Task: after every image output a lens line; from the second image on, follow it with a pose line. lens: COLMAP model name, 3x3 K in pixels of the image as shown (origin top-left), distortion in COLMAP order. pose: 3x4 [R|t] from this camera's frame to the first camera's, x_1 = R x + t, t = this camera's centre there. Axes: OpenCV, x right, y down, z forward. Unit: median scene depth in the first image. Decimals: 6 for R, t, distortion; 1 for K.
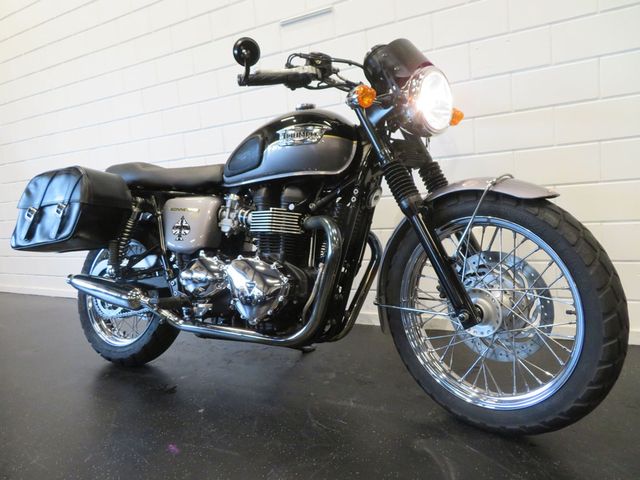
lens RADIAL K [[457.6, 0, 320.0], [0, 457.6, 240.0], [0, 0, 1]] dist [-0.005462, 0.002289]
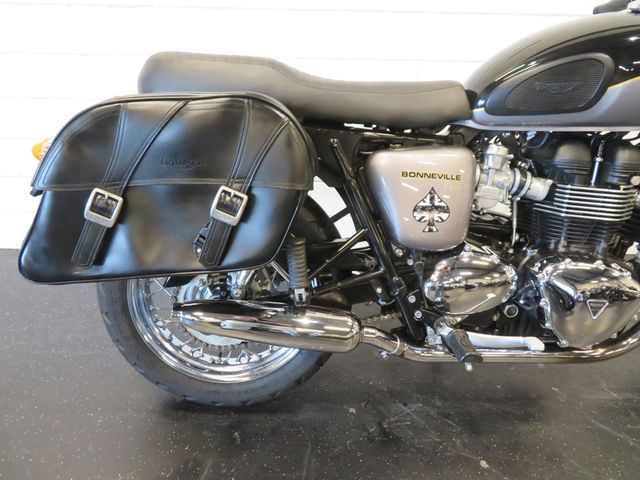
lens RADIAL K [[457.6, 0, 320.0], [0, 457.6, 240.0], [0, 0, 1]] dist [-0.005462, 0.002289]
pose [[0.858028, -0.151777, 0.490665, -0.989779], [-0.031013, 0.938285, 0.344471, -0.256093], [-0.512666, -0.310782, 0.800367, 0.833618]]
